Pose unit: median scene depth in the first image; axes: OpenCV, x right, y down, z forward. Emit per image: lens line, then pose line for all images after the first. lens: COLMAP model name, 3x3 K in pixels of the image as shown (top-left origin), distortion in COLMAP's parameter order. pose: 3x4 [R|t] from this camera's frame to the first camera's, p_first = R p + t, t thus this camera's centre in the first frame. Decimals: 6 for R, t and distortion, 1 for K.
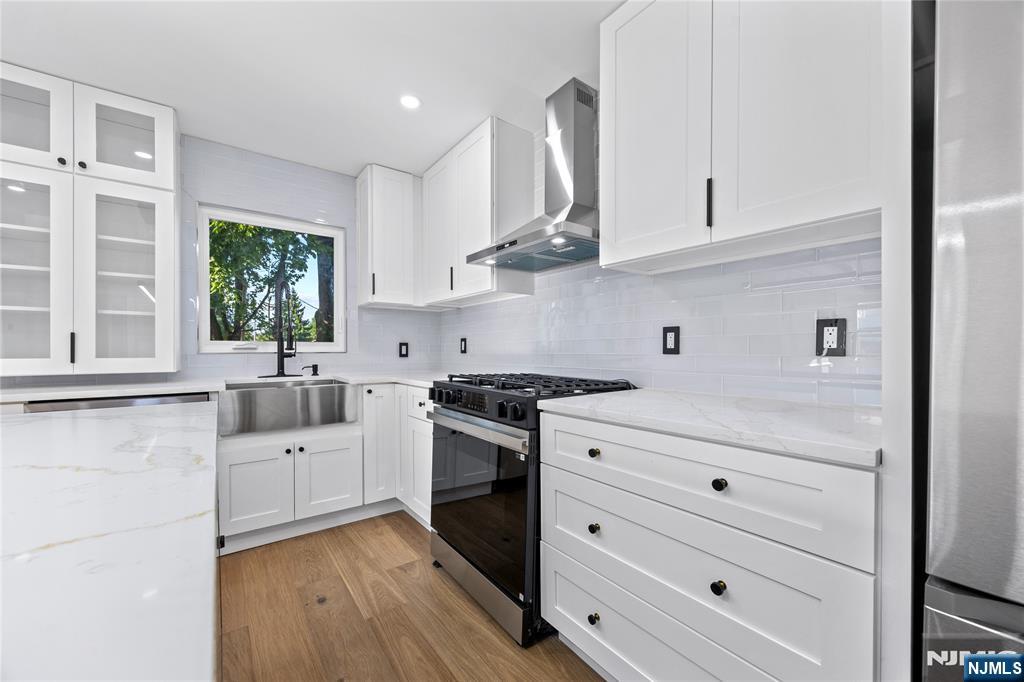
lens RADIAL K [[395.0, 0, 512.9], [0, 395.0, 350.0], [0, 0, 1]] dist [-0.000907, -0.000484]
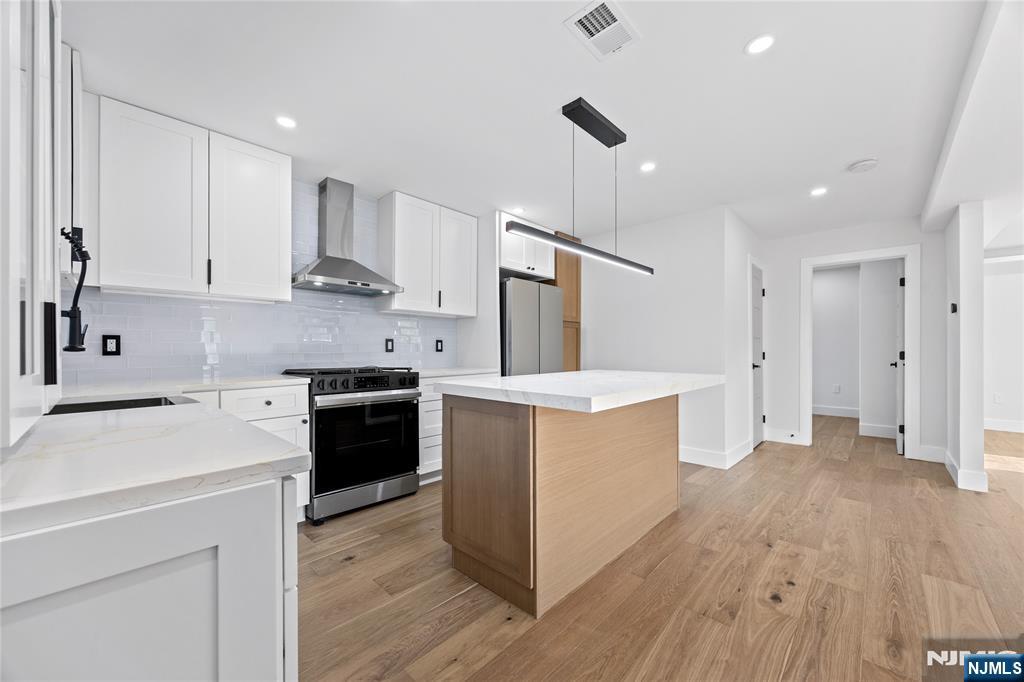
lens RADIAL K [[395.0, 0, 513.7], [0, 395.0, 347.8], [0, 0, 1]] dist [-0.000907, -0.000484]
pose [[-0.176698, 0.004954, 0.984253, -1.543417], [0.001592, 0.999987, -0.004747, -0.001275], [-0.984264, 0.000728, -0.176703, 0.628884]]
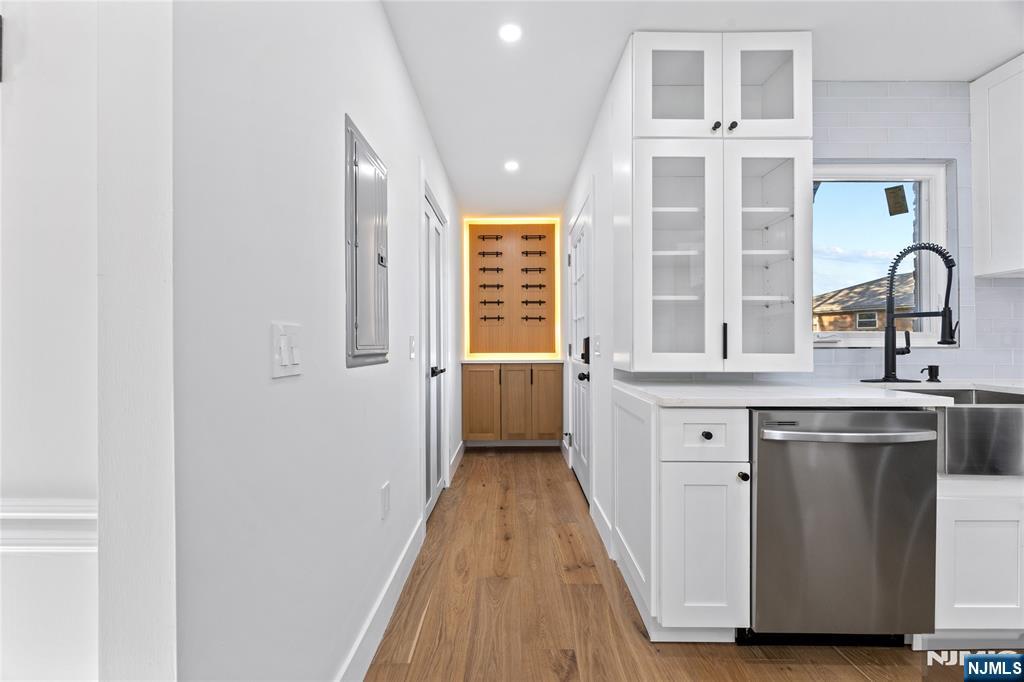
lens RADIAL K [[395.0, 0, 511.6], [0, 395.0, 343.0], [0, 0, 1]] dist [-0.000907, -0.000484]
pose [[0.803428, -0.001270, -0.595400, -0.970299], [-0.001240, 0.999992, -0.003805, 0.002389], [0.595400, 0.003796, 0.803420, 0.034577]]
